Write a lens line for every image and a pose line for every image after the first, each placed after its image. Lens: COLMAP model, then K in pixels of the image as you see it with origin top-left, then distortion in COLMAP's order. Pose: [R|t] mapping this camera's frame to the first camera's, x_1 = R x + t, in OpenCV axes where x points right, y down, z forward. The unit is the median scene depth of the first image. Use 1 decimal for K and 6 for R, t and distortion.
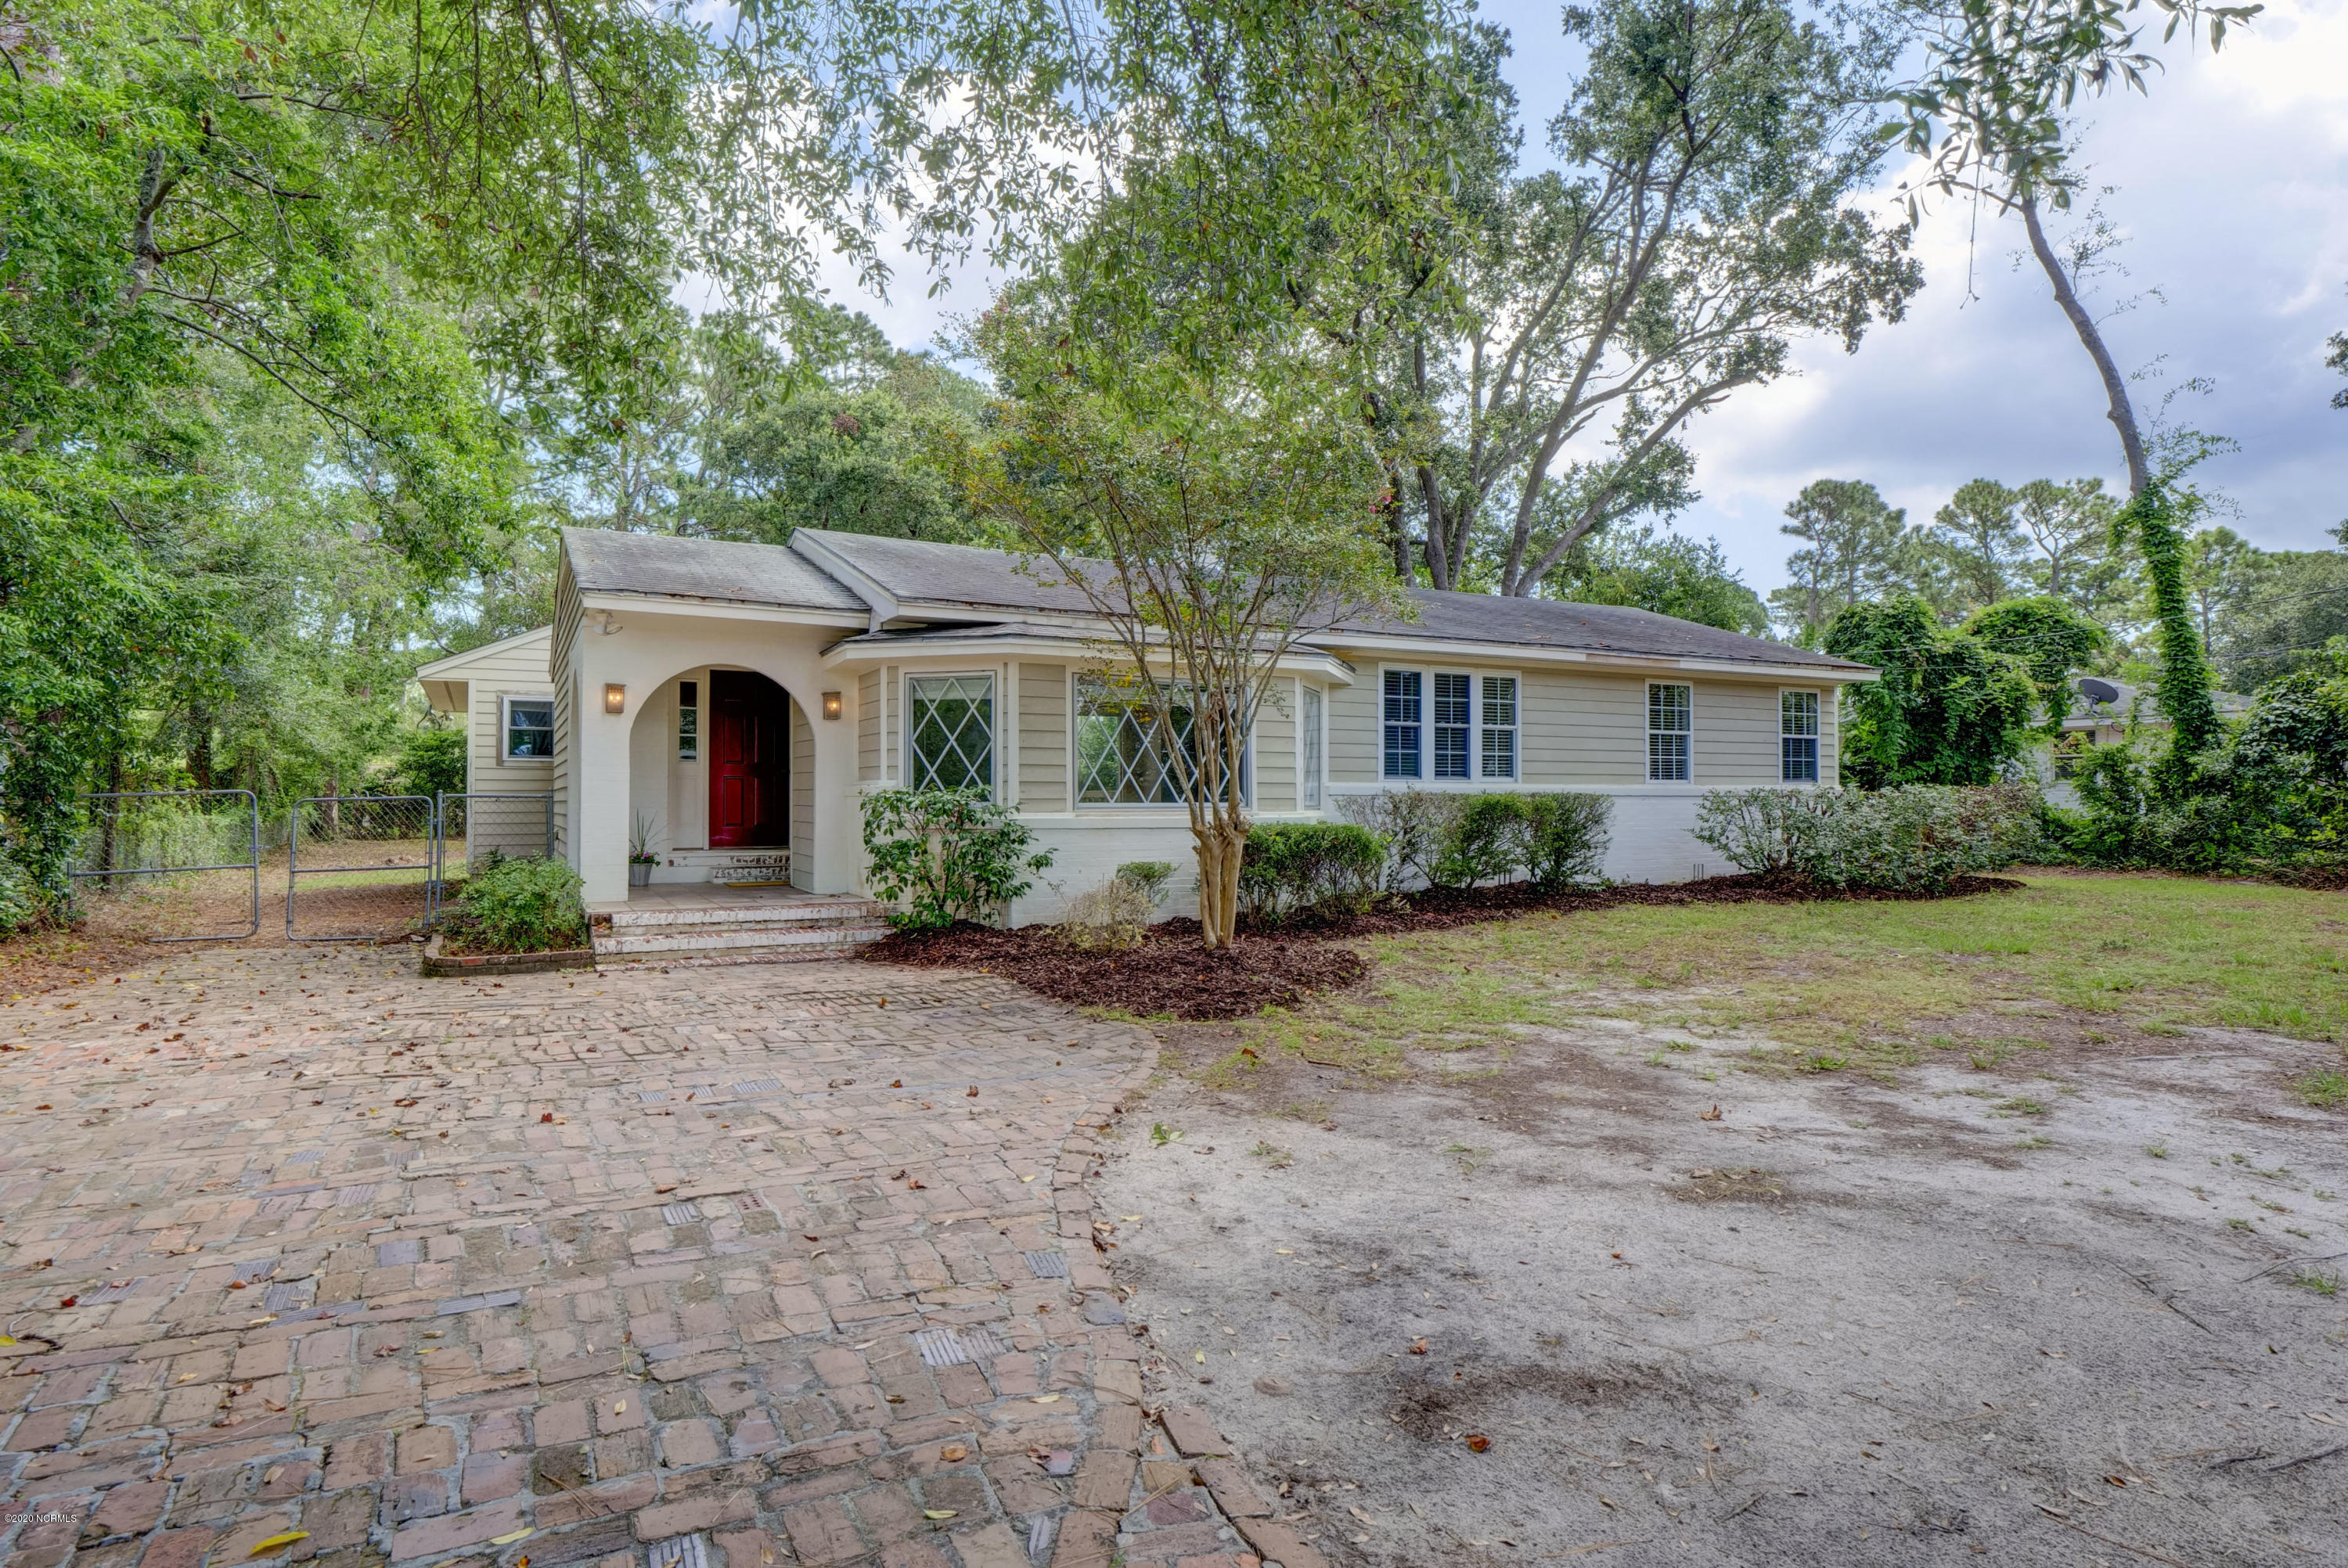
lens RADIAL K [[1287.6, 0, 1170.0], [0, 1287.6, 782.6], [0, 0, 1]] dist [-0.000507, 0.000041]
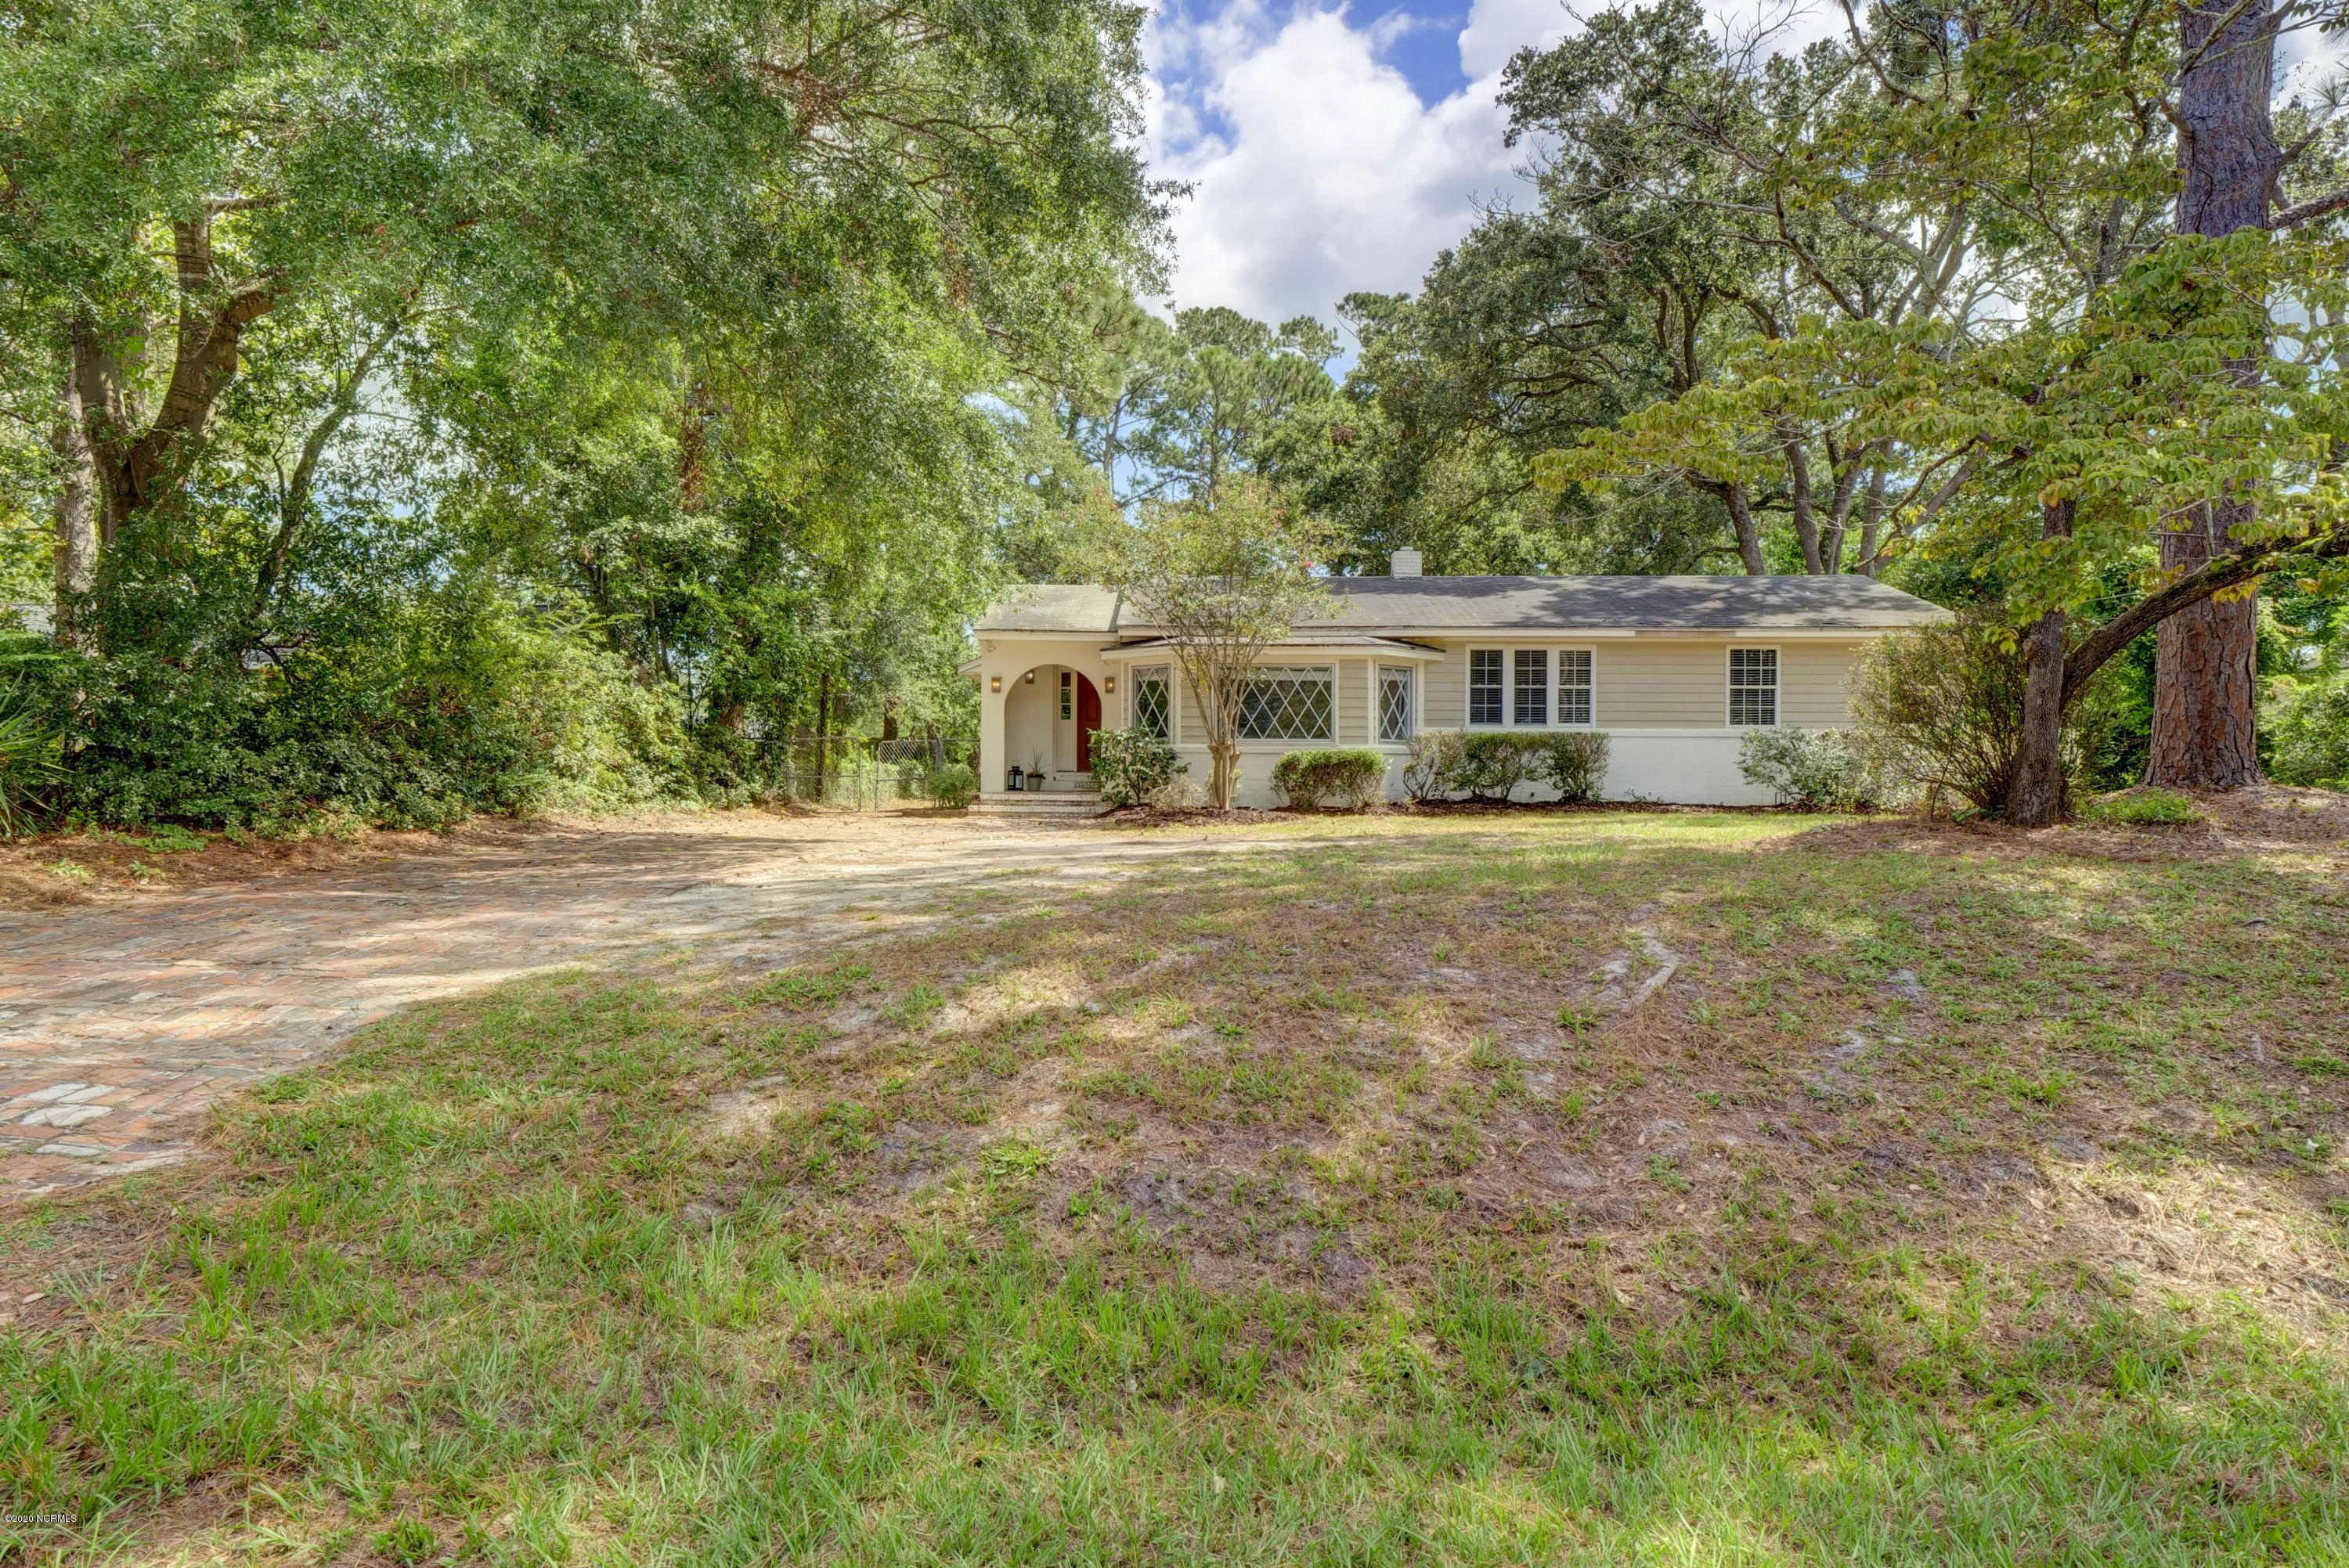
lens RADIAL K [[1428.8, 0, 1173.0], [0, 1428.8, 774.9], [0, 0, 1]] dist [0.000585, 0.014954]
pose [[0.879861, 0.004310, -0.475211, 0.628969], [0.001367, 0.999932, 0.011600, 0.033972], [0.475229, -0.010856, 0.879795, -0.573625]]
